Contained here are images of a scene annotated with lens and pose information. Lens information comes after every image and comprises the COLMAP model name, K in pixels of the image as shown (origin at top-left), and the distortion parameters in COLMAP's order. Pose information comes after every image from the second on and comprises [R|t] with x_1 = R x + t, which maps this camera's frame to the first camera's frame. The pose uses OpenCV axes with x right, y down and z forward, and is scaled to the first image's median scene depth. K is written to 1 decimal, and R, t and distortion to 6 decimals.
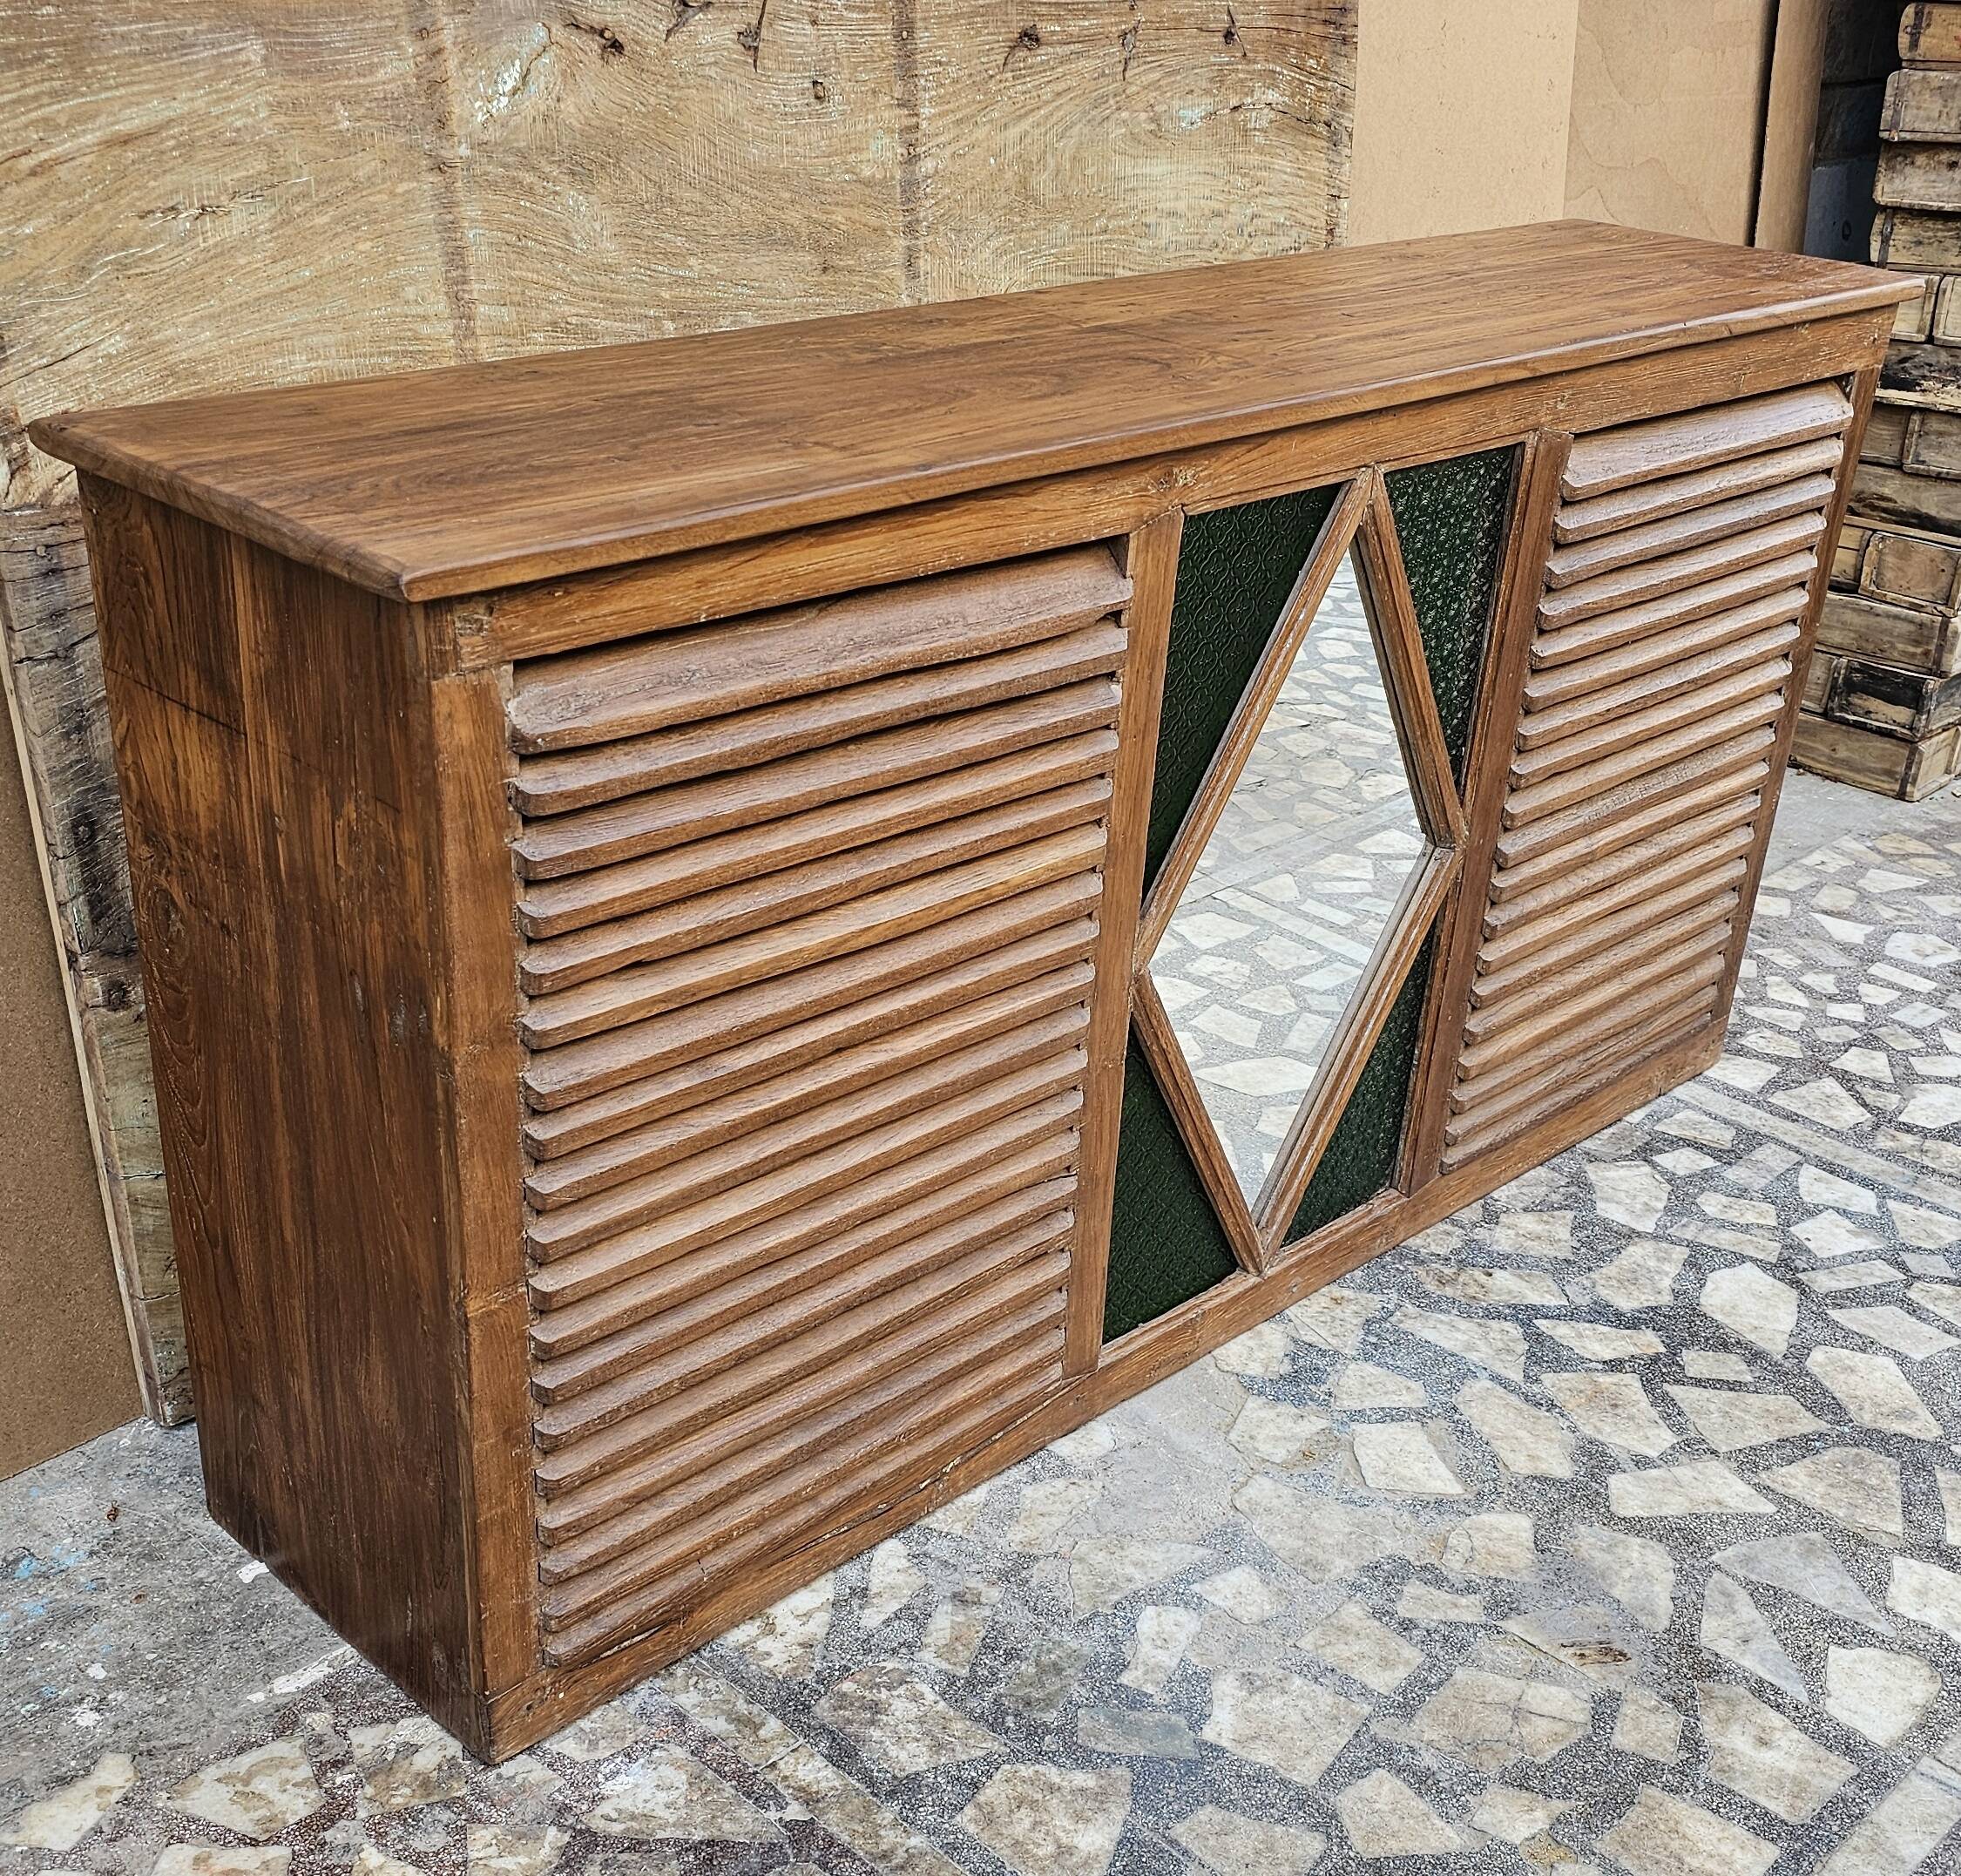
lens RADIAL K [[2314.1, 0, 988.1], [0, 2314.1, 1071.8], [0, 0, 1]] dist [0.052750, 0.000000]
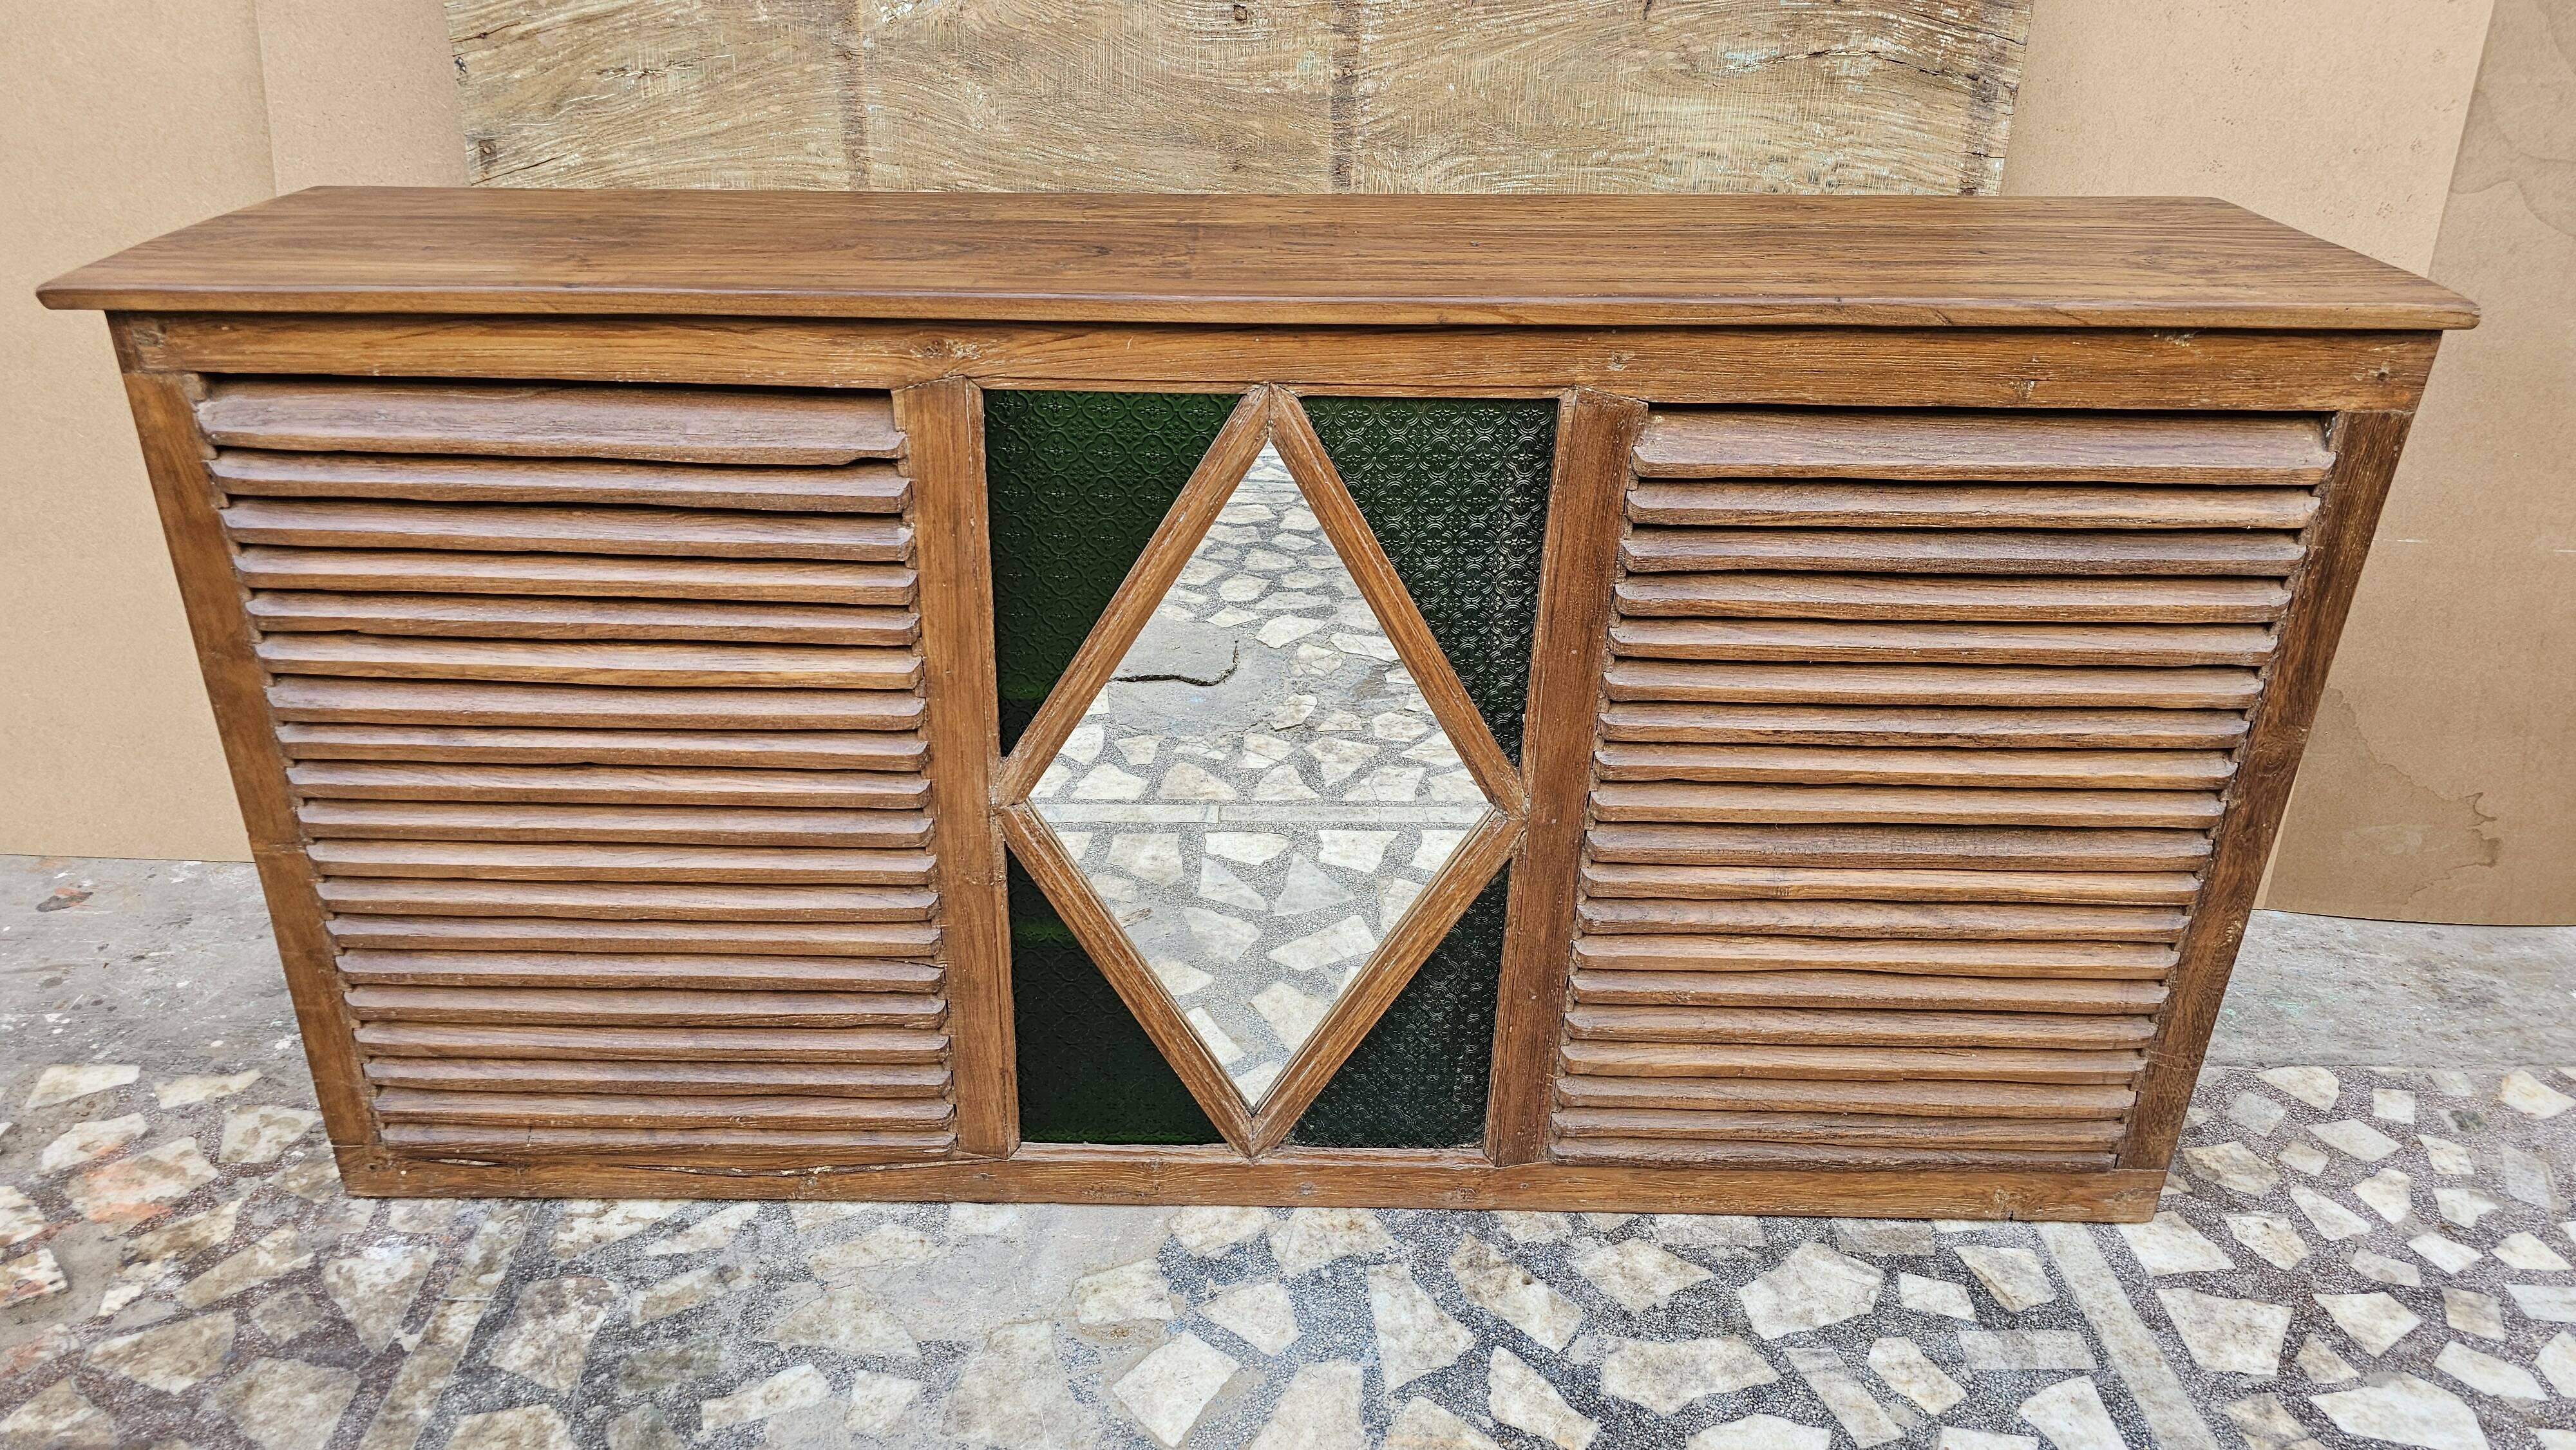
lens RADIAL K [[1749.6, 0, 1268.2], [0, 1749.6, 699.0], [0, 0, 1]] dist [0.050600, -0.047321]
pose [[0.707892, 0.272431, -0.651667, 0.709456], [-0.309874, 0.948878, 0.060072, -0.188685], [0.634718, 0.159410, 0.756122, 0.492261]]
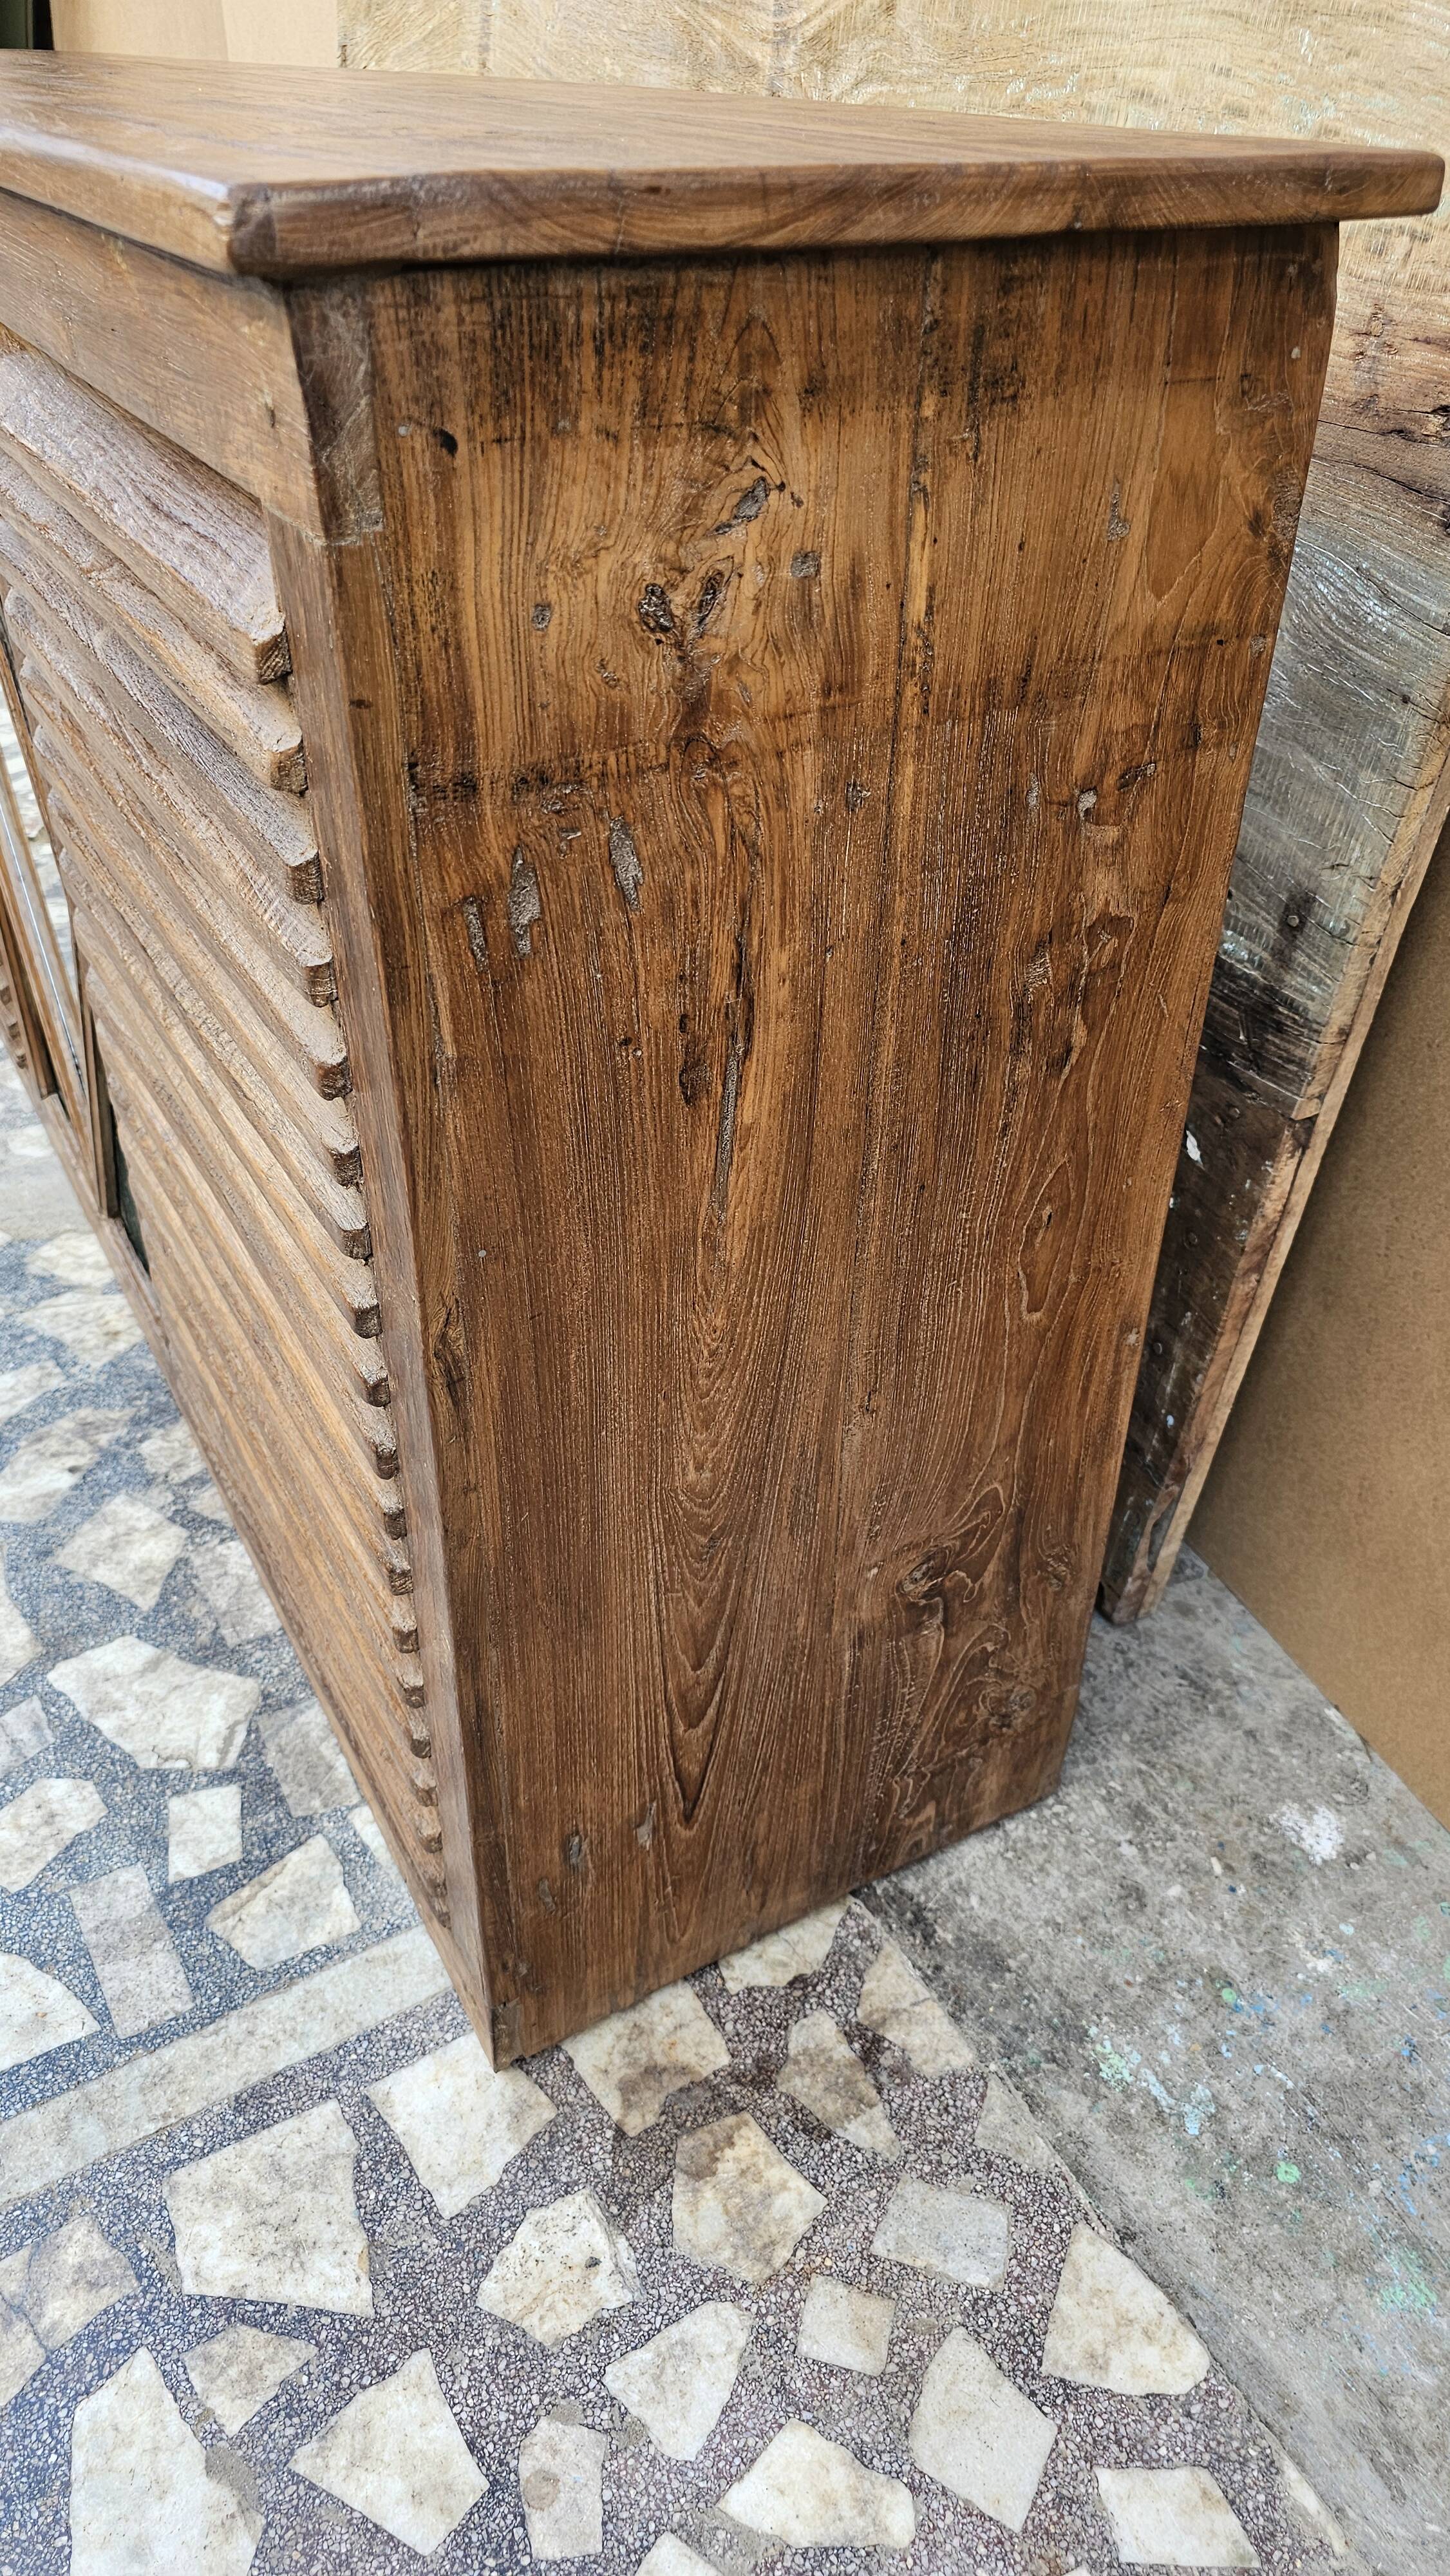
lens RADIAL K [[1749.6, 0, 716.6], [0, 1749.6, 1268.3], [0, 0, 1]] dist [0.050600, -0.047321]
pose [[-0.270142, 0.511694, -0.815593, 0.803569], [-0.473494, 0.666973, 0.575283, -0.532165], [0.838348, 0.541587, 0.062107, 1.470455]]
